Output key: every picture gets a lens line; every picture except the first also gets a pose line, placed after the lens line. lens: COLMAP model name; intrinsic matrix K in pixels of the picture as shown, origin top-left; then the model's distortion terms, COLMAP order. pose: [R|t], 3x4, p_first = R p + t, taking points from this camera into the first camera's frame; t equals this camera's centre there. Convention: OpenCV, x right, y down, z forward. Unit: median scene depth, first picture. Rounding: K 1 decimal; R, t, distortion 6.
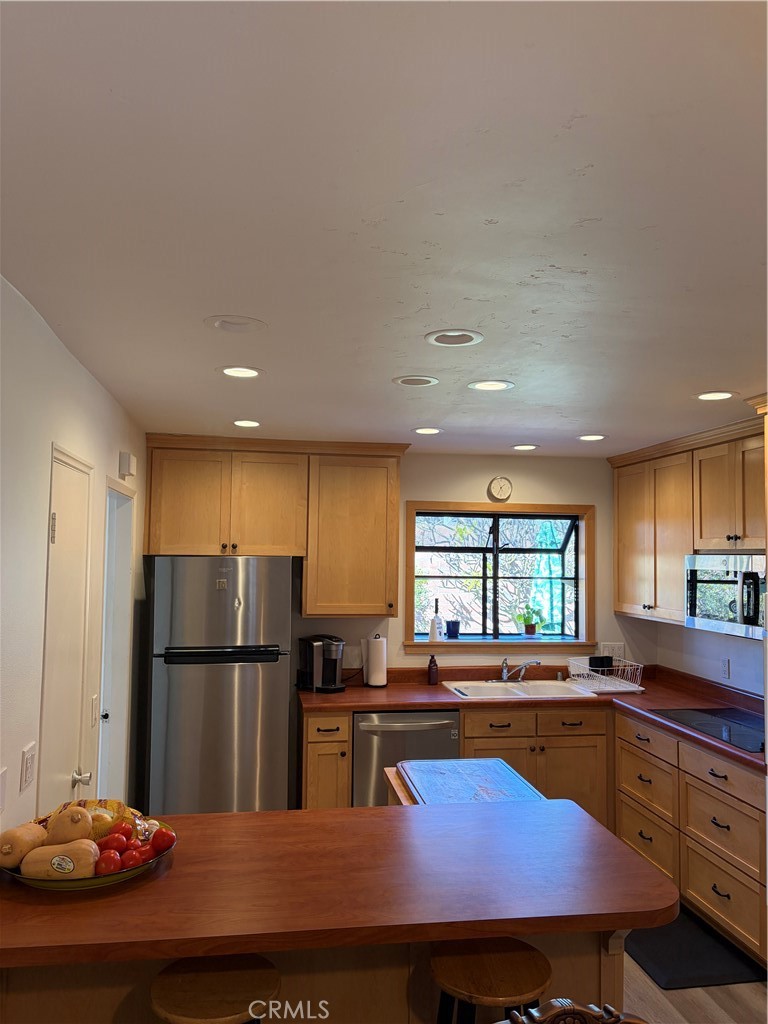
lens RADIAL K [[774.9, 0, 384.0], [0, 774.9, 512.0], [0, 0, 1]] dist [-0.000928, 0.003657]
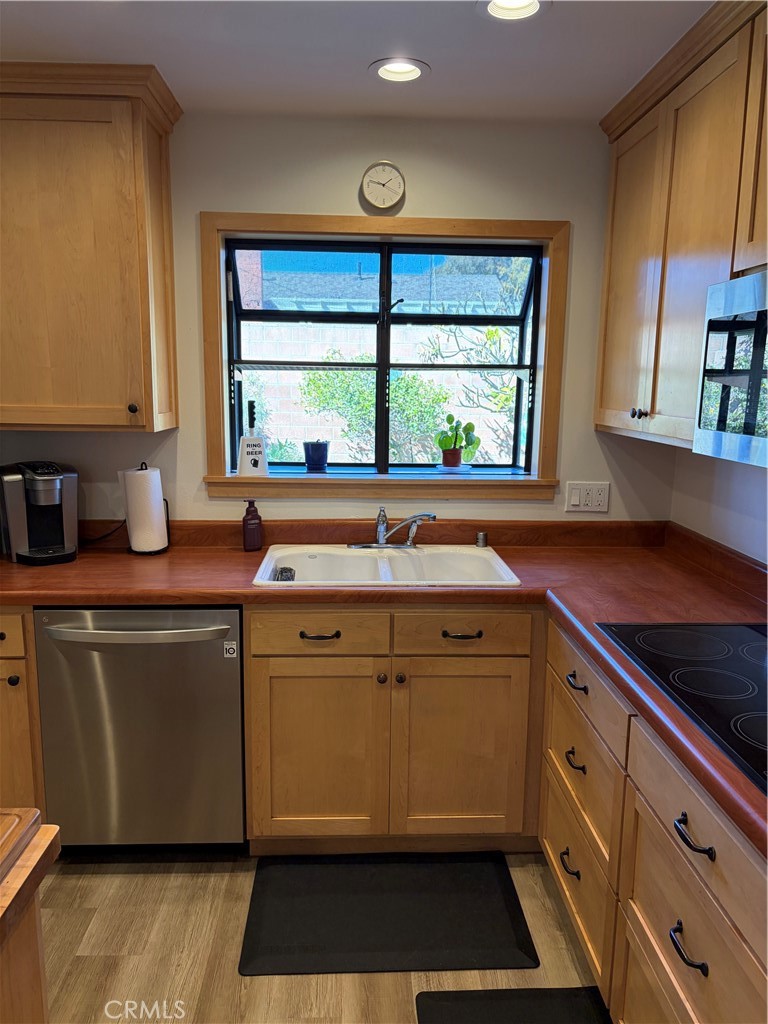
lens RADIAL K [[756.3, 0, 381.8], [0, 756.3, 537.2], [0, 0, 1]] dist [0.039045, 0.001200]
pose [[0.993210, 0.020875, -0.114448, 0.220667], [0.008187, 0.968789, 0.247751, 0.072782], [0.116047, -0.247006, 0.962040, 0.461858]]
